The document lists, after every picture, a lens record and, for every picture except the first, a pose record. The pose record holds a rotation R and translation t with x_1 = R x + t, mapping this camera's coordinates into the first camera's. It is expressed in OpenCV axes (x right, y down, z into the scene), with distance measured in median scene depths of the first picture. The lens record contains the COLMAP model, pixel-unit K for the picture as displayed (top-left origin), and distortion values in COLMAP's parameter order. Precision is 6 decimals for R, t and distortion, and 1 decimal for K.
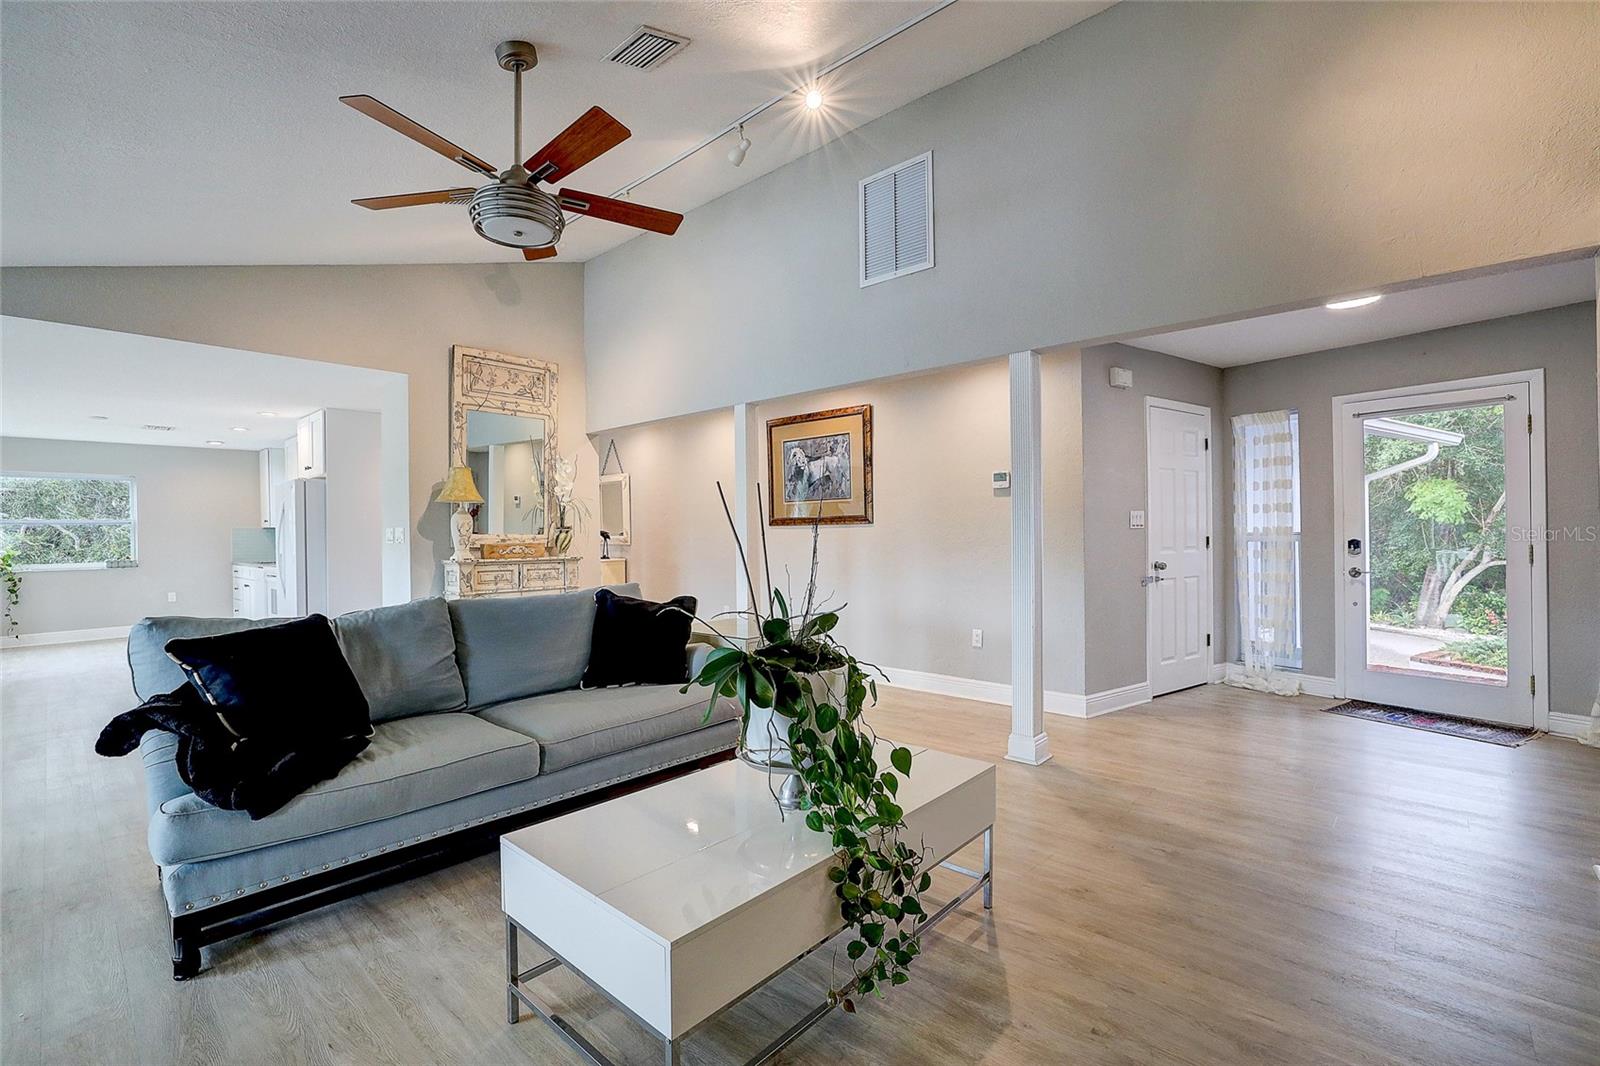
lens RADIAL K [[702.1, 0, 793.1], [0, 702.1, 534.1], [0, 0, 1]] dist [-0.037221, 0.013850]
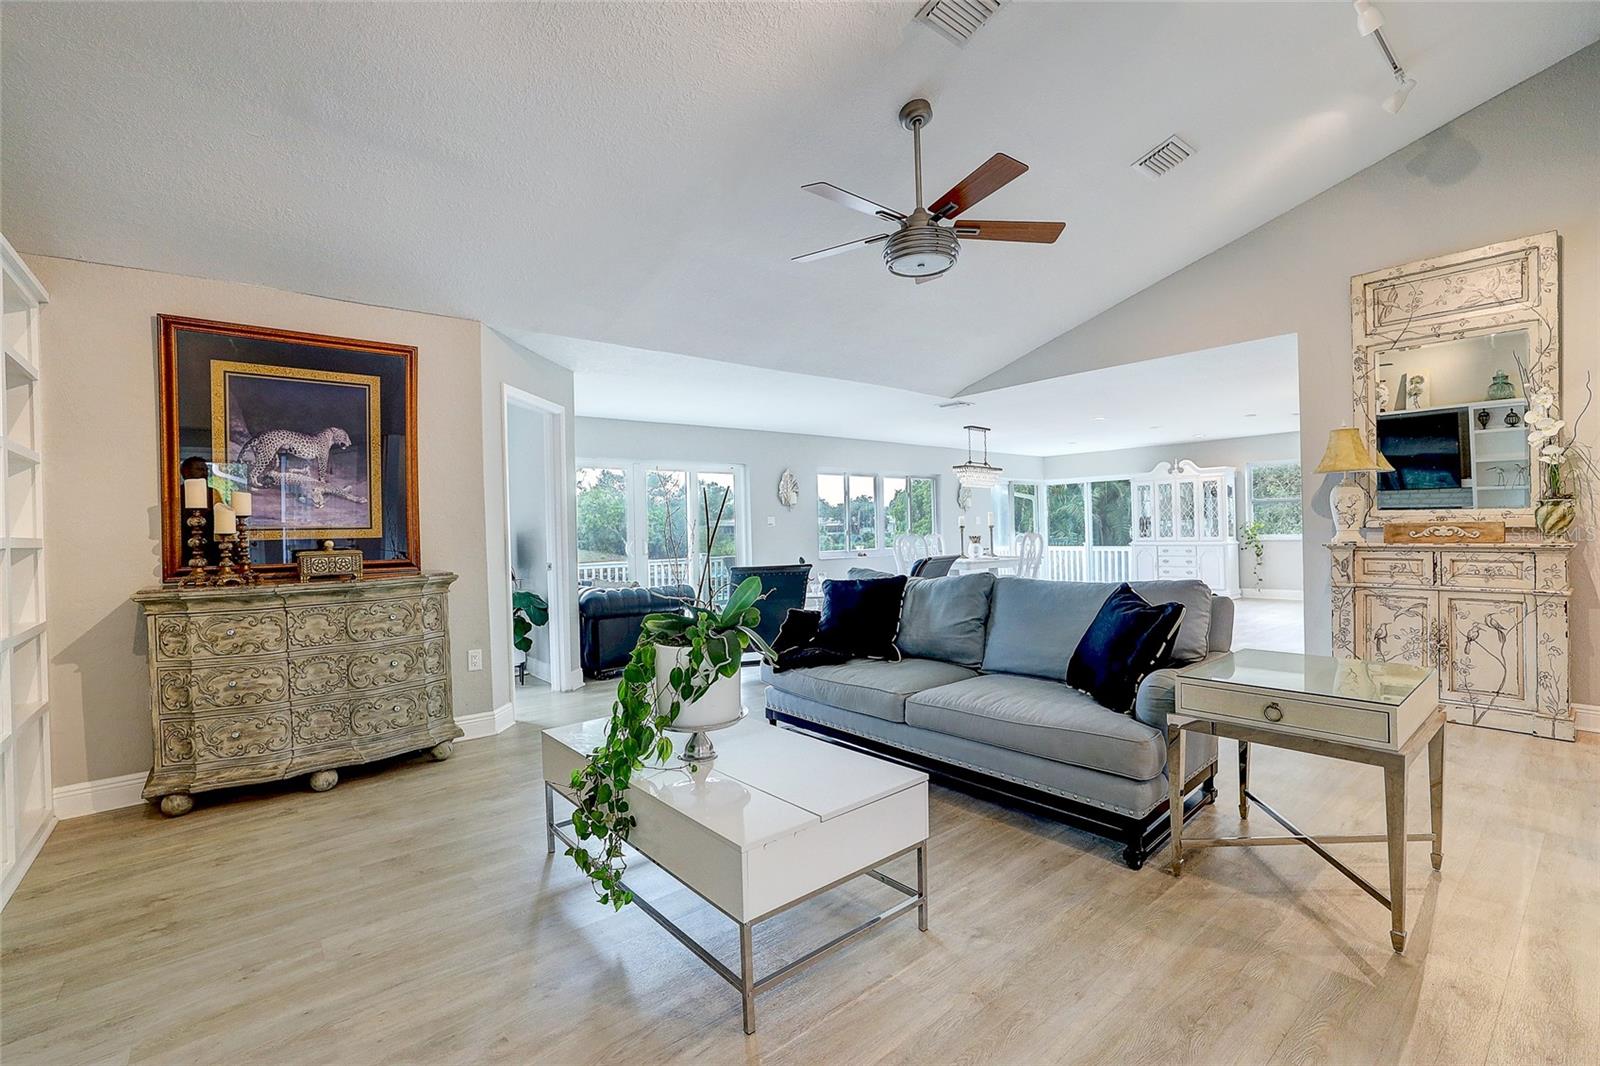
lens RADIAL K [[702.1, 0, 802.3], [0, 702.1, 533.9], [0, 0, 1]] dist [-0.037221, 0.013850]
pose [[-0.135414, 0.022689, -0.990529, 0.377676], [0.023834, 0.999523, 0.019637, -0.004191], [0.990502, -0.020949, -0.135890, 0.442432]]
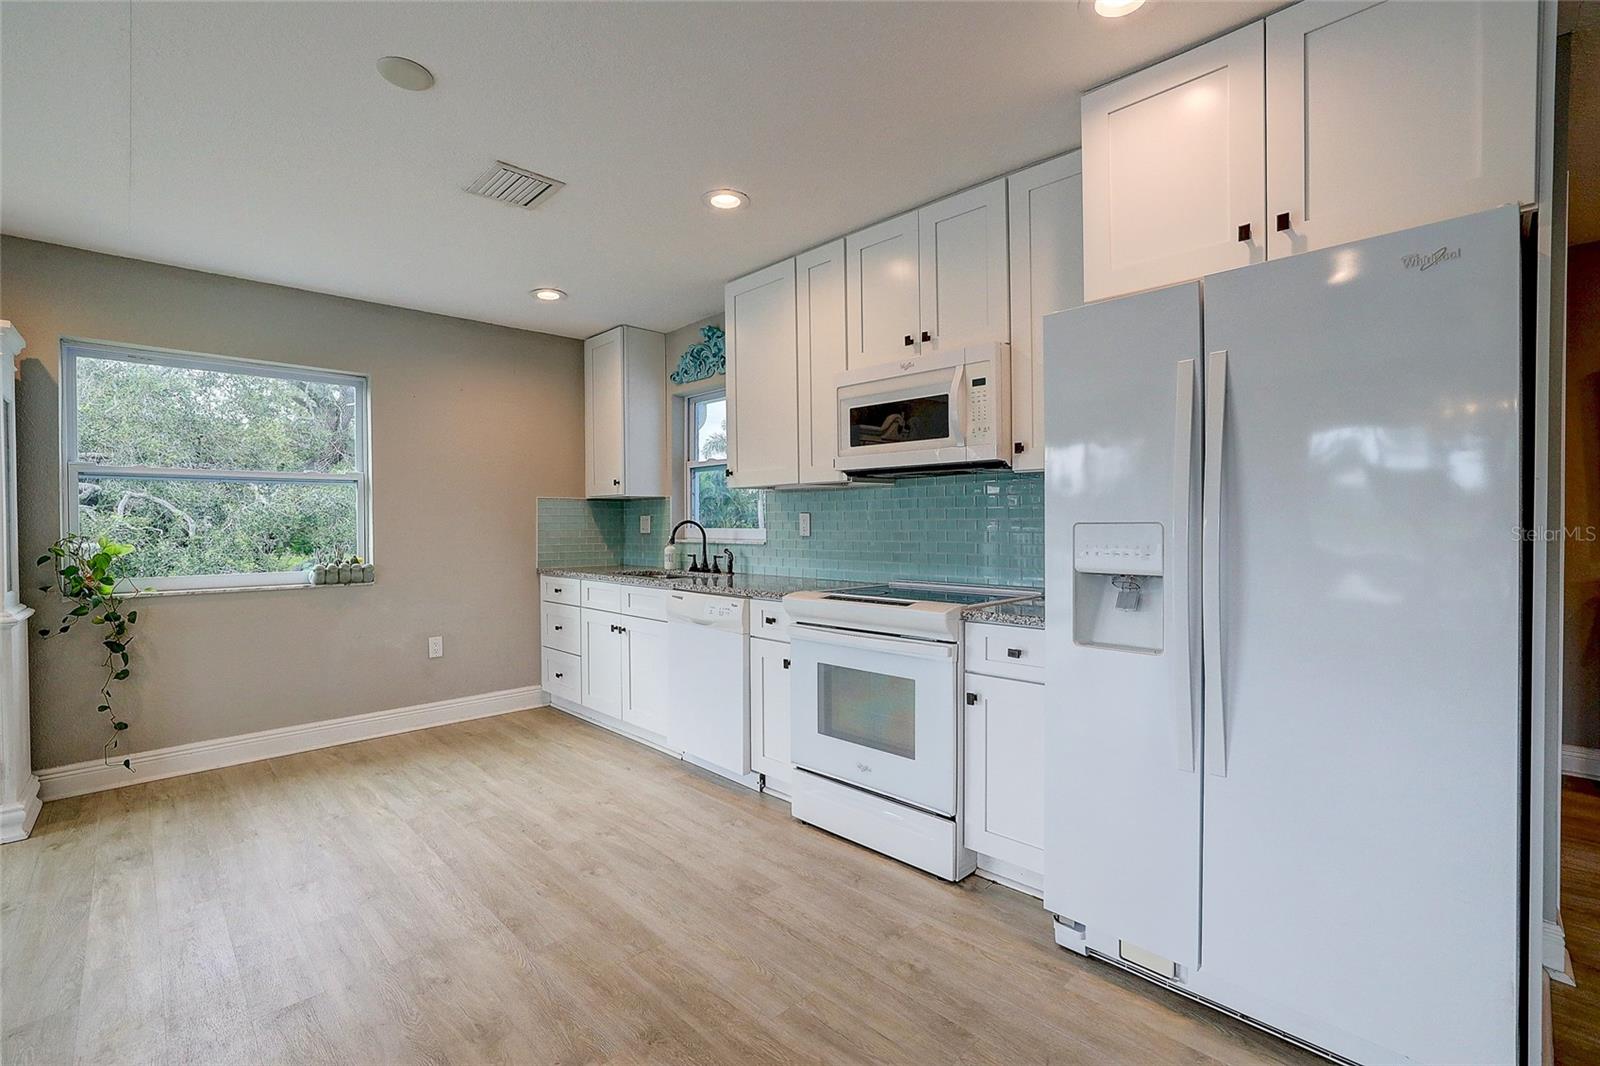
lens RADIAL K [[702.1, 0, 794.3], [0, 702.1, 531.7], [0, 0, 1]] dist [-0.037221, 0.013850]
pose [[0.998006, 0.009309, -0.062432, -0.995997], [-0.008761, 0.999921, 0.009047, 0.013779], [0.062511, -0.008482, 0.998008, 0.865360]]
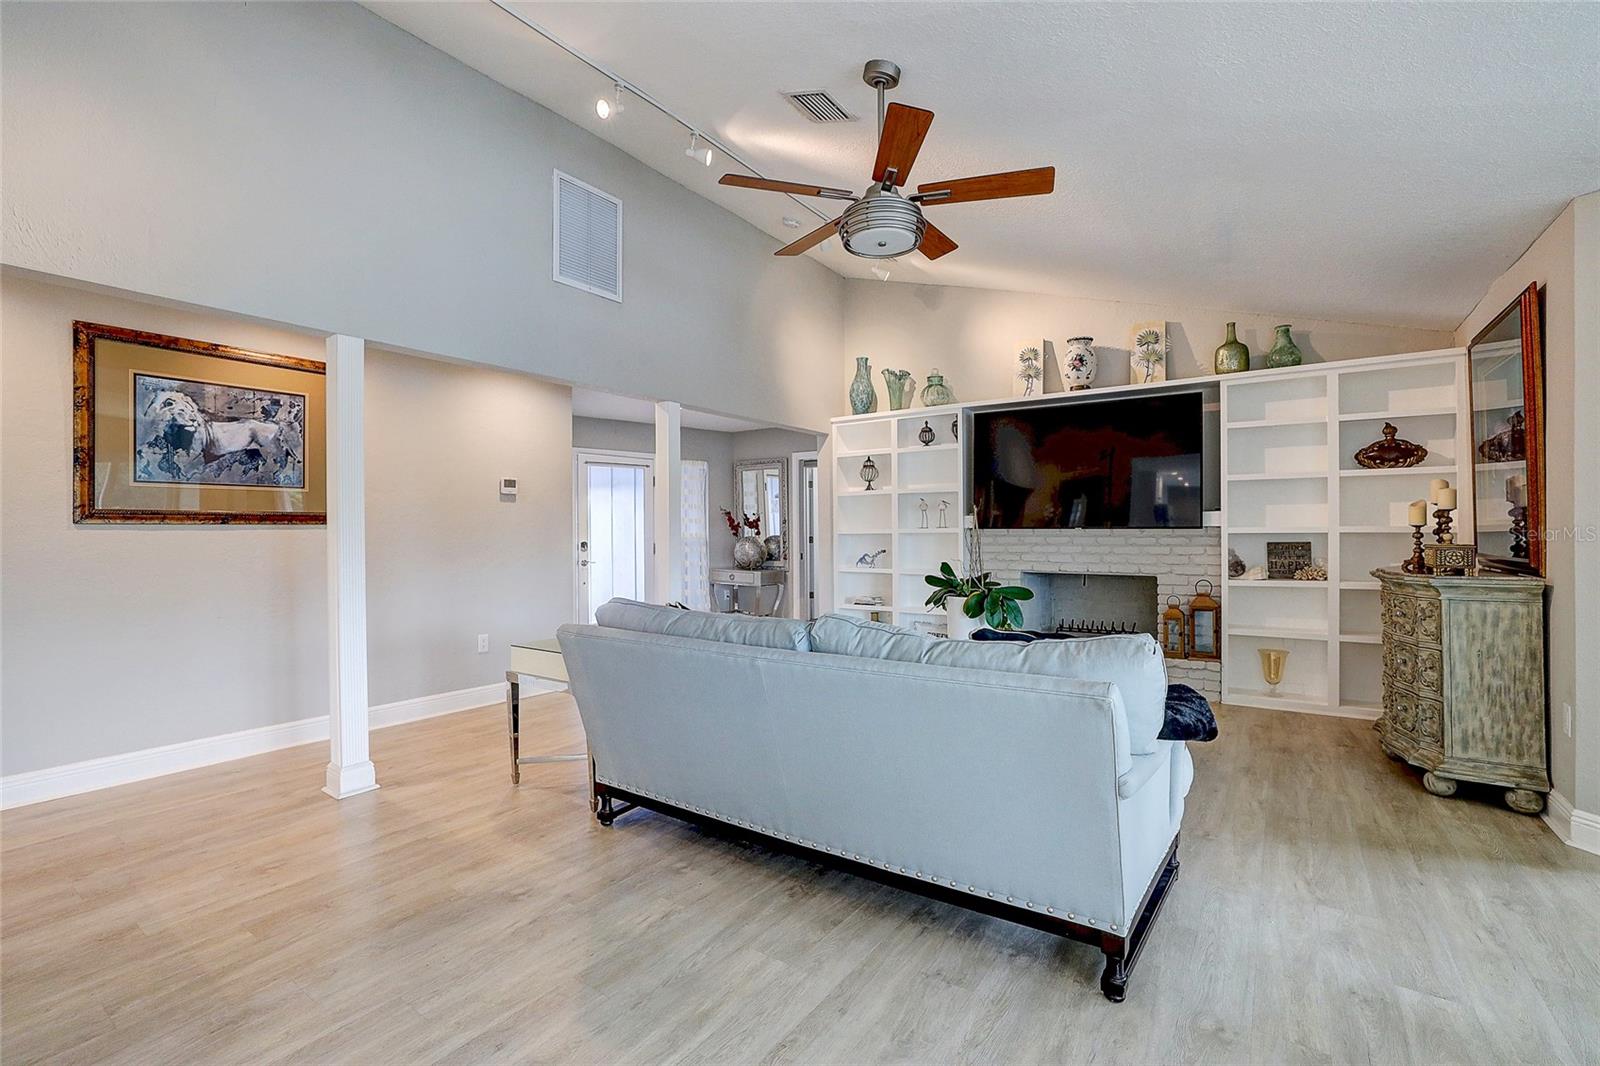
lens RADIAL K [[702.1, 0, 794.0], [0, 702.1, 532.6], [0, 0, 1]] dist [-0.037221, 0.013850]
pose [[-0.121993, 0.009704, 0.992484, -0.657635], [0.009663, 0.999916, -0.008589, 0.004395], [-0.992484, 0.008542, -0.122077, 0.586714]]
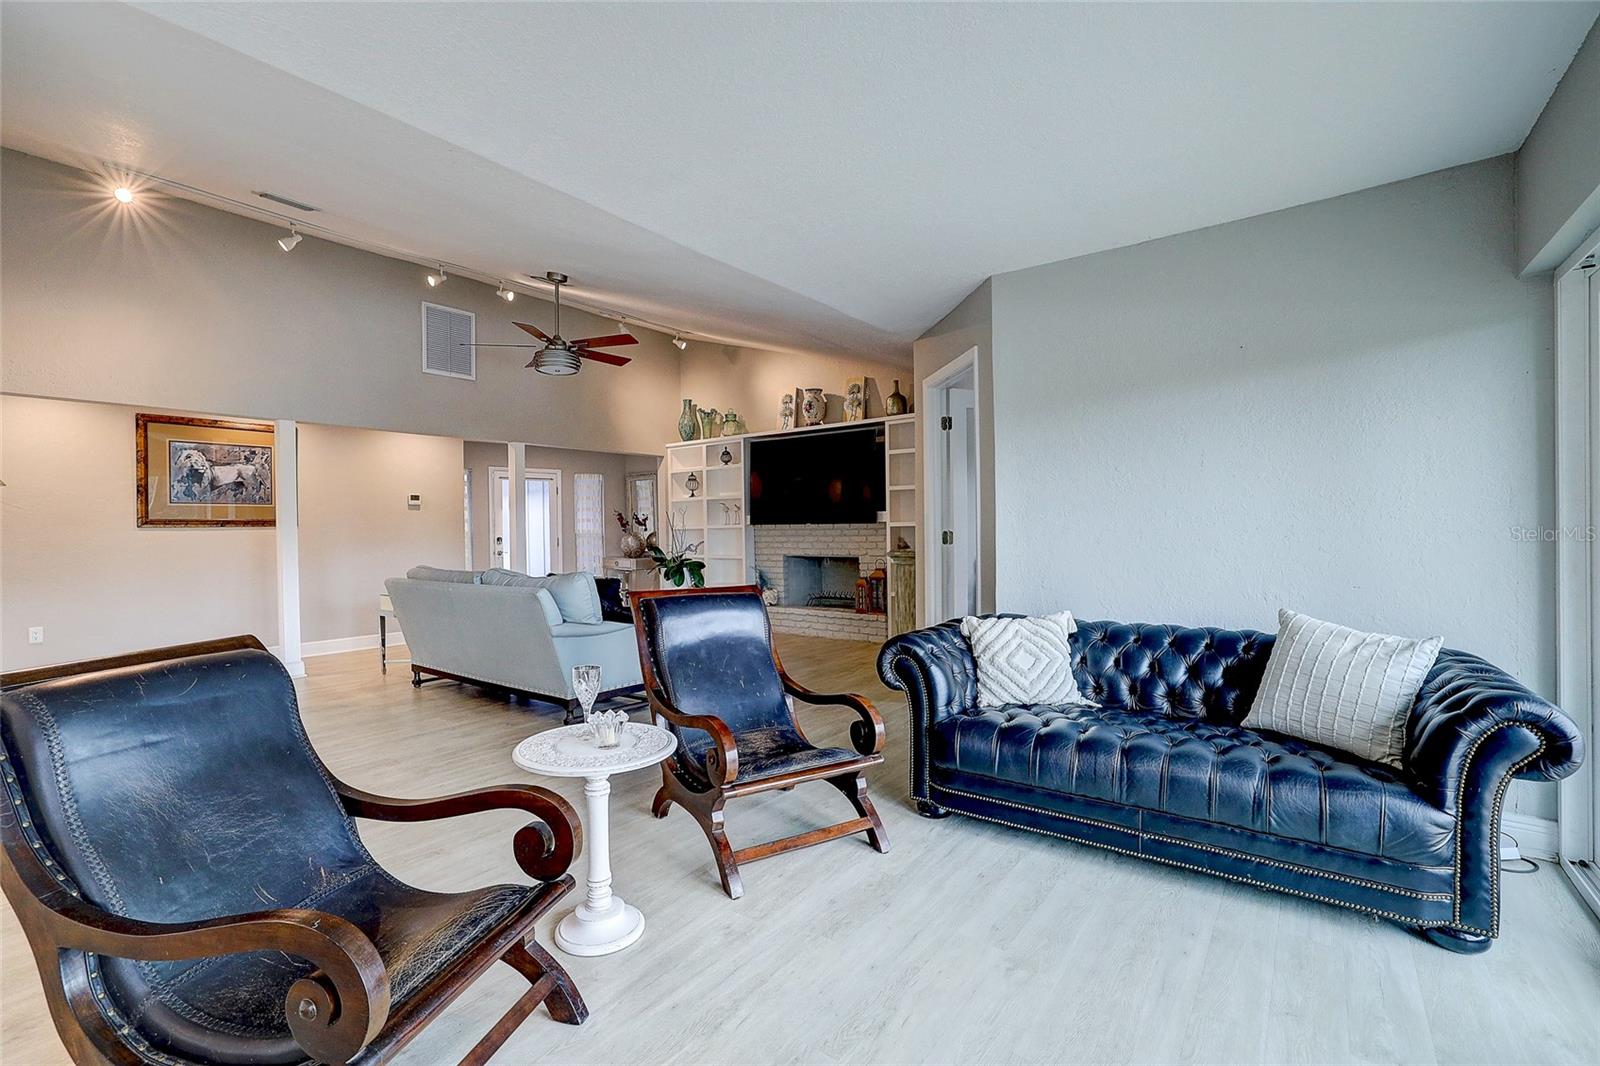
lens RADIAL K [[702.1, 0, 792.9], [0, 702.1, 533.6], [0, 0, 1]] dist [-0.037221, 0.013850]
pose [[-0.084776, 0.004375, 0.996390, -1.100625], [0.018591, 0.999823, -0.002808, 0.016024], [-0.996227, 0.018286, -0.084842, 0.241571]]
